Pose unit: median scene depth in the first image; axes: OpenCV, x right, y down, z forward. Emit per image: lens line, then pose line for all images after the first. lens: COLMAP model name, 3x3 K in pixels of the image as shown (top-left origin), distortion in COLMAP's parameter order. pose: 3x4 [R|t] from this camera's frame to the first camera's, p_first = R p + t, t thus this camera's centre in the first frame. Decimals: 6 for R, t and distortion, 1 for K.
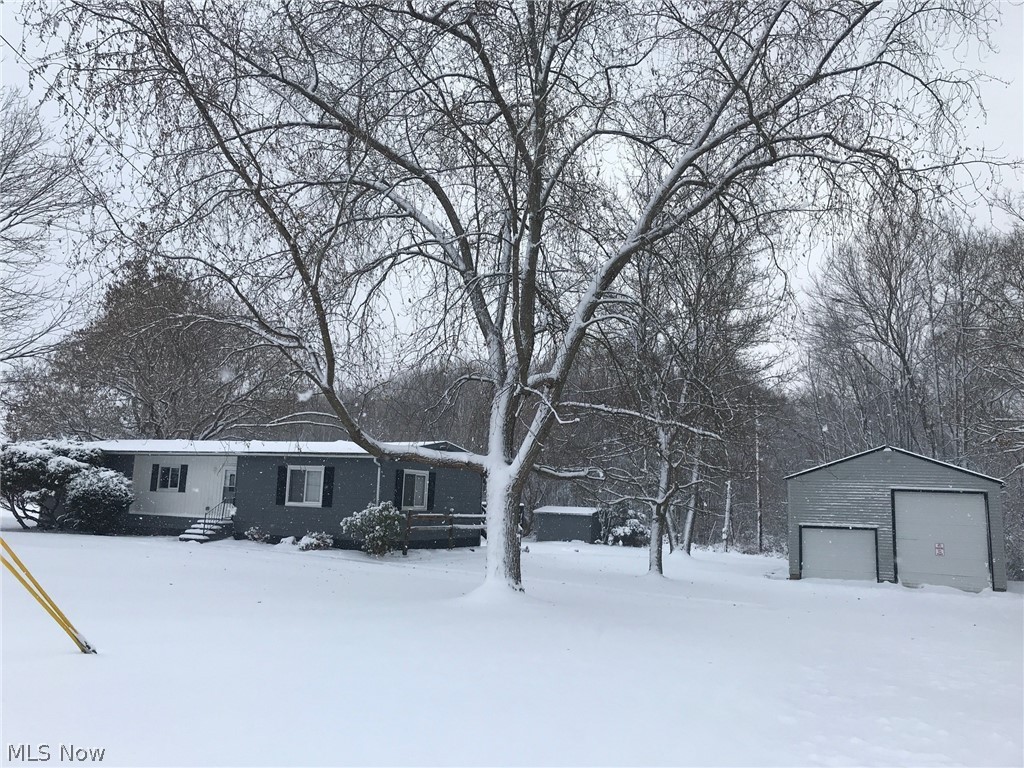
lens RADIAL K [[828.9, 0, 511.5], [0, 828.9, 381.2], [0, 0, 1]] dist [-0.001089, -0.003670]
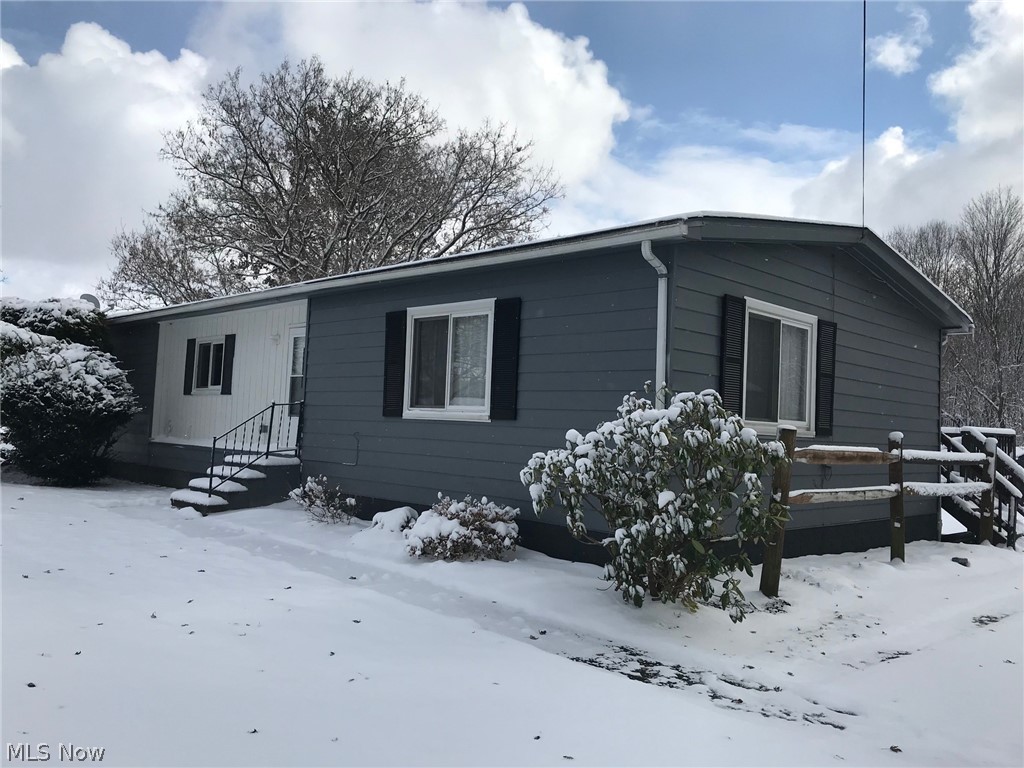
lens RADIAL K [[828.9, 0, 510.6], [0, 828.9, 385.8], [0, 0, 1]] dist [-0.001089, -0.003670]
pose [[0.946085, -0.012512, -0.323677, -0.111549], [0.036689, 0.996962, 0.068702, 0.112497], [0.321834, -0.076873, 0.943670, 0.675525]]
